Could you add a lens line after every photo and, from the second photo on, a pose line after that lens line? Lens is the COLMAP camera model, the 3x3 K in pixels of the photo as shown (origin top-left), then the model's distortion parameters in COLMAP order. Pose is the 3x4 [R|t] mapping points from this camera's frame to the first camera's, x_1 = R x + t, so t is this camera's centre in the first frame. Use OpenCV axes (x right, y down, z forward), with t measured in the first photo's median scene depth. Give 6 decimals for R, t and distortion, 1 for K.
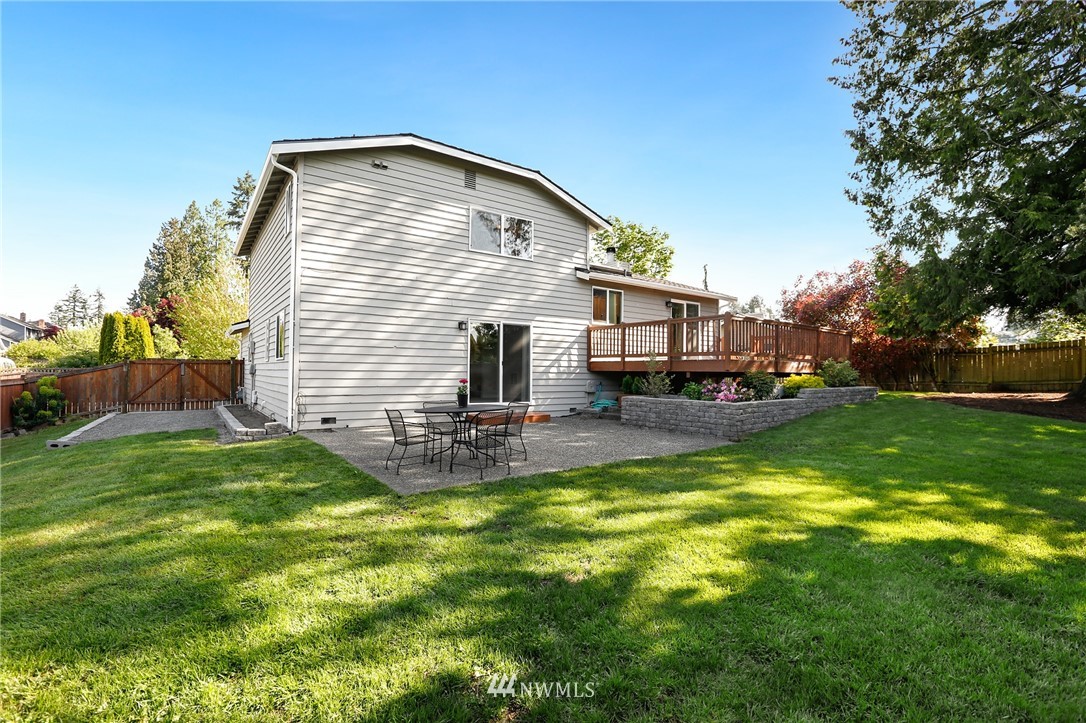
lens RADIAL K [[498.1, 0, 537.9], [0, 498.1, 364.7], [0, 0, 1]] dist [-0.035438, 0.006839]
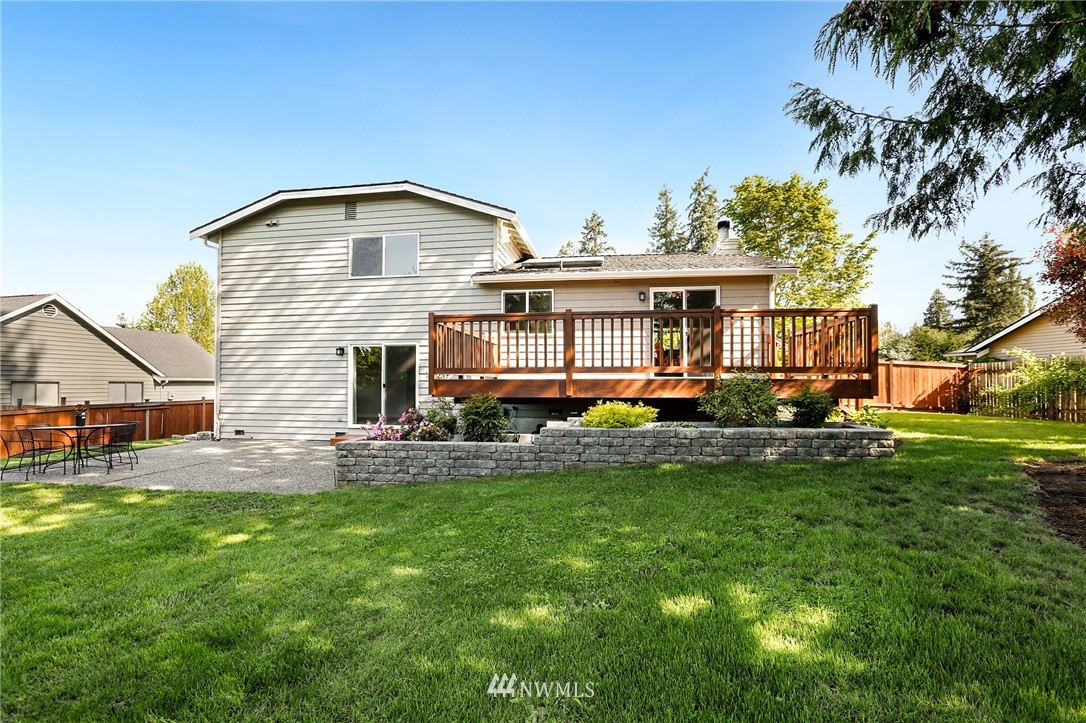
lens RADIAL K [[498.1, 0, 549.7], [0, 498.1, 384.7], [0, 0, 1]] dist [-0.035438, 0.006839]
pose [[0.716060, -0.008105, -0.697992, 0.873685], [0.020609, 0.999742, 0.009534, -0.006826], [0.697734, -0.021212, 0.716042, 0.526868]]
